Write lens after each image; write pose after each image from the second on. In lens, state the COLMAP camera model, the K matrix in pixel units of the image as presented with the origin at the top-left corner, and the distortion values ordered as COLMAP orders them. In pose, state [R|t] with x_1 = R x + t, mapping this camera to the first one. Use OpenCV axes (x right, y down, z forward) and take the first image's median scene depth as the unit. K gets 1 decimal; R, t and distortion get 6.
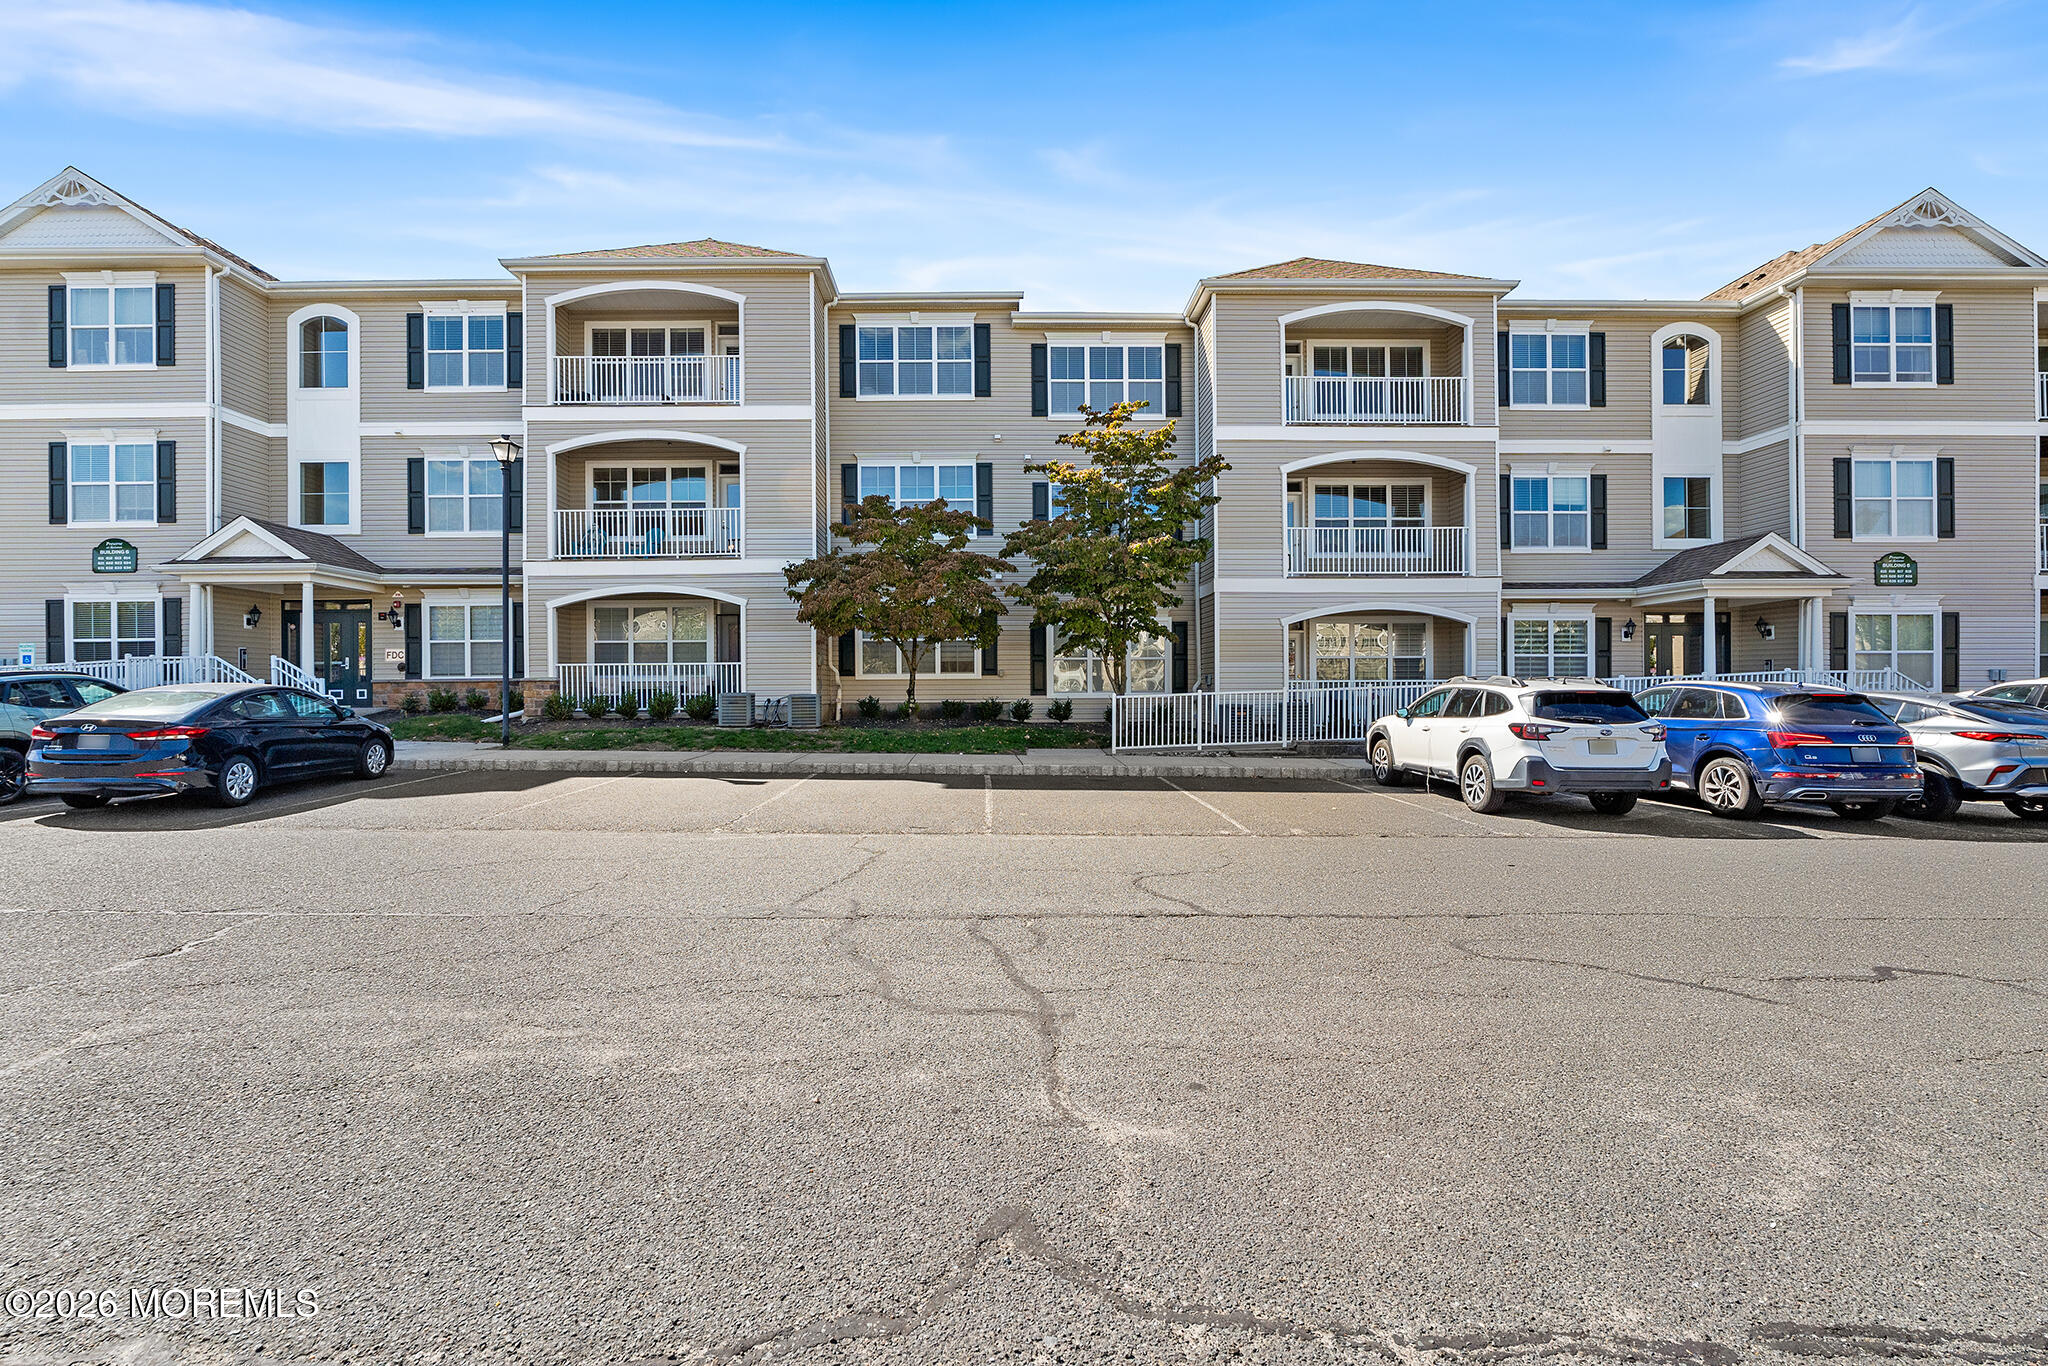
lens RADIAL K [[920.5, 0, 1019.1], [0, 920.5, 700.3], [0, 0, 1]] dist [-0.008200, 0.000415]
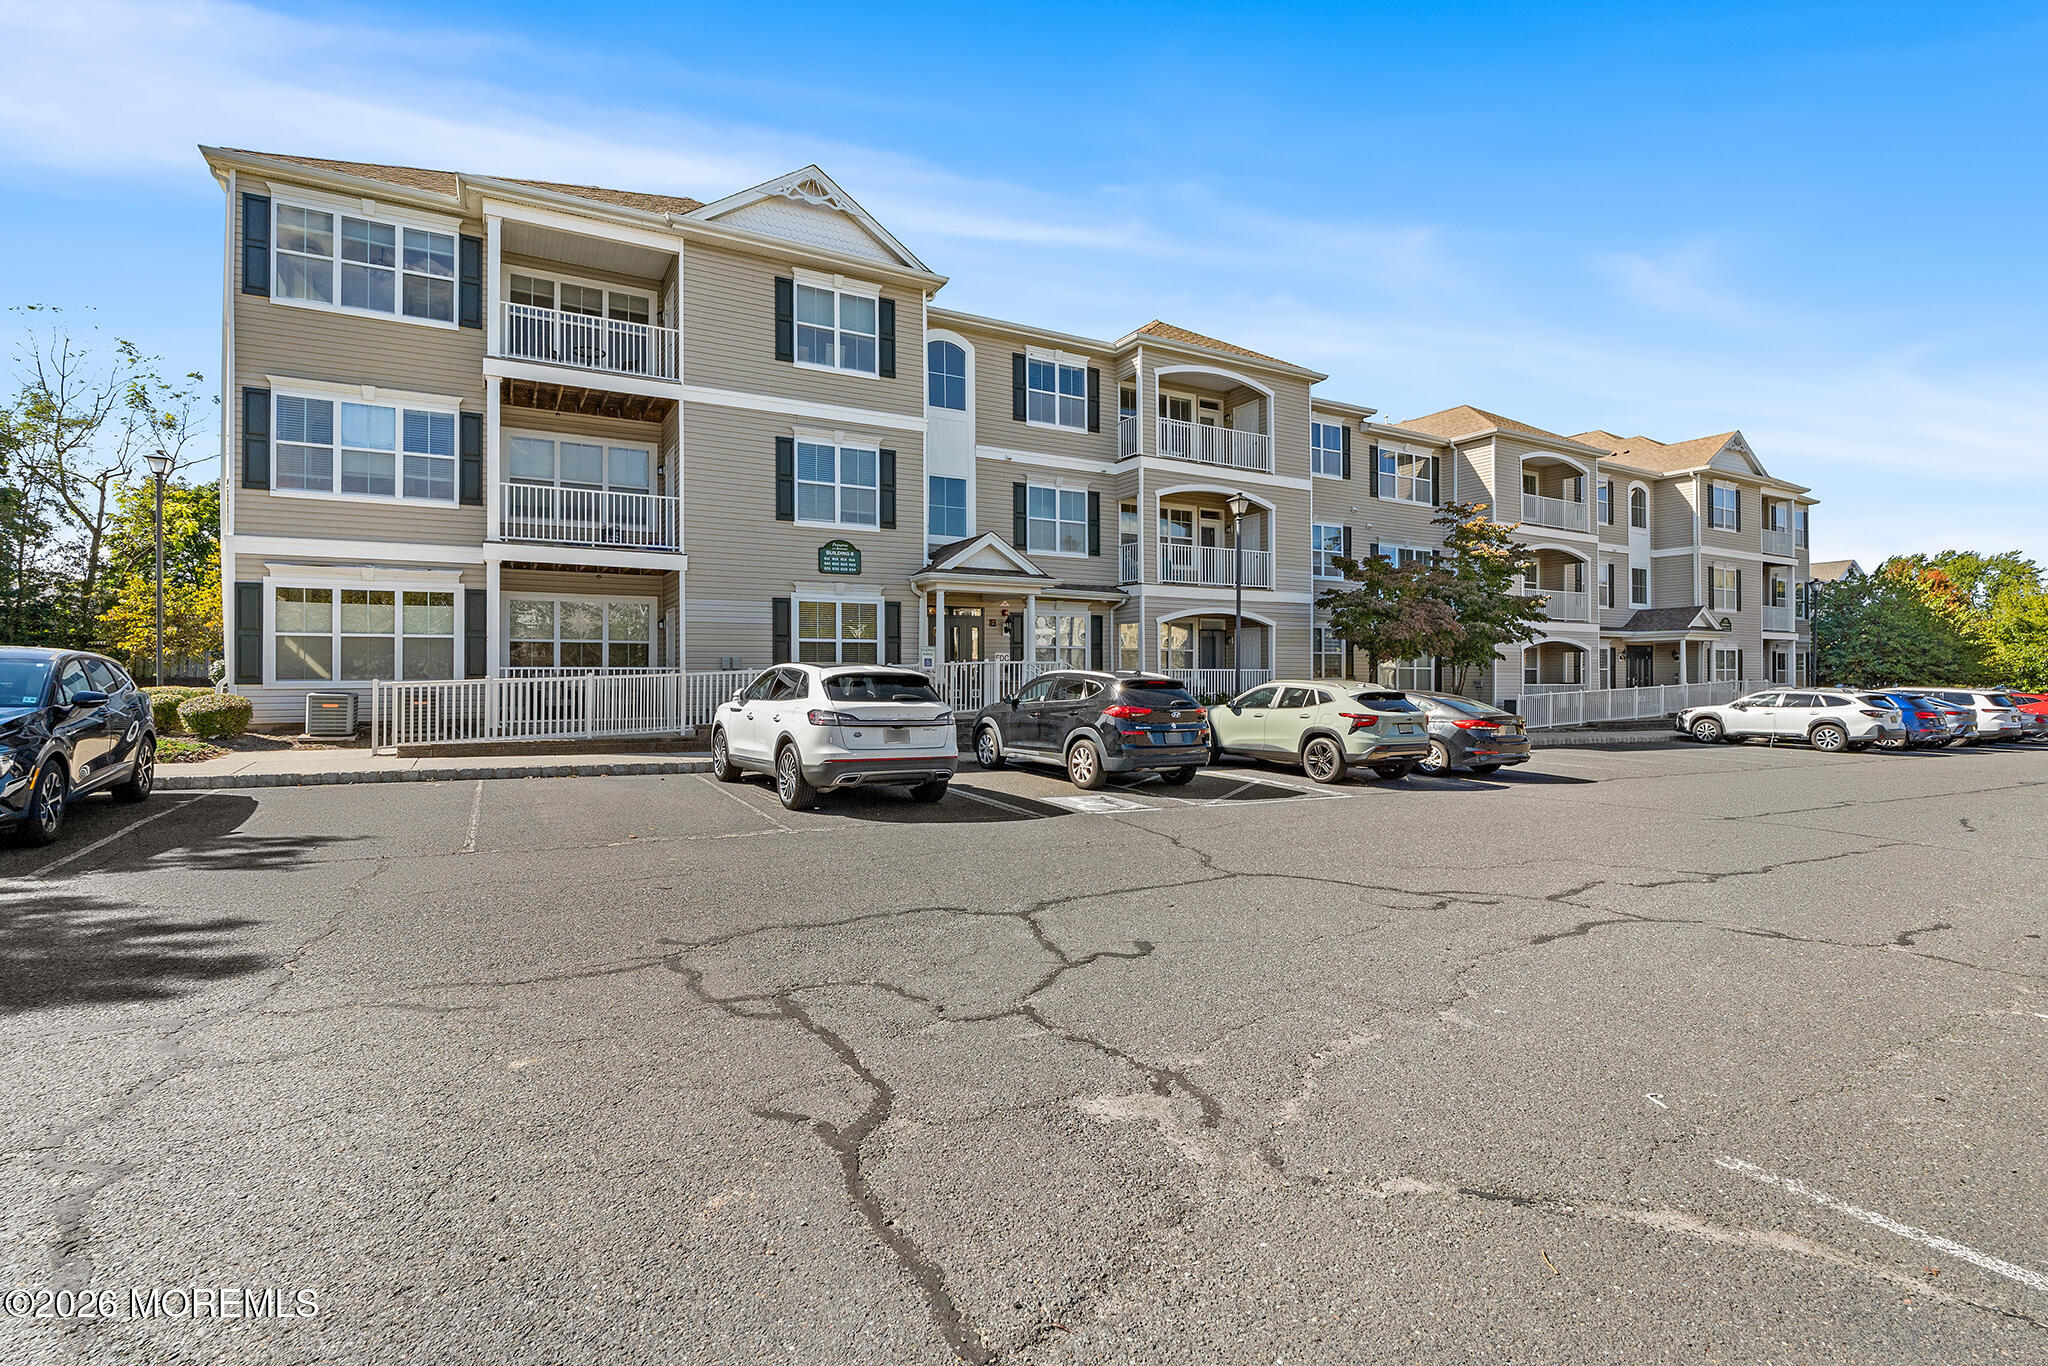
lens RADIAL K [[920.5, 0, 1010.7], [0, 920.5, 683.0], [0, 0, 1]] dist [-0.008200, 0.000415]
pose [[0.885448, 0.005397, 0.464706, -1.225896], [0.000049, 0.999931, -0.011707, -0.006603], [-0.464738, 0.010388, 0.885387, 0.013271]]
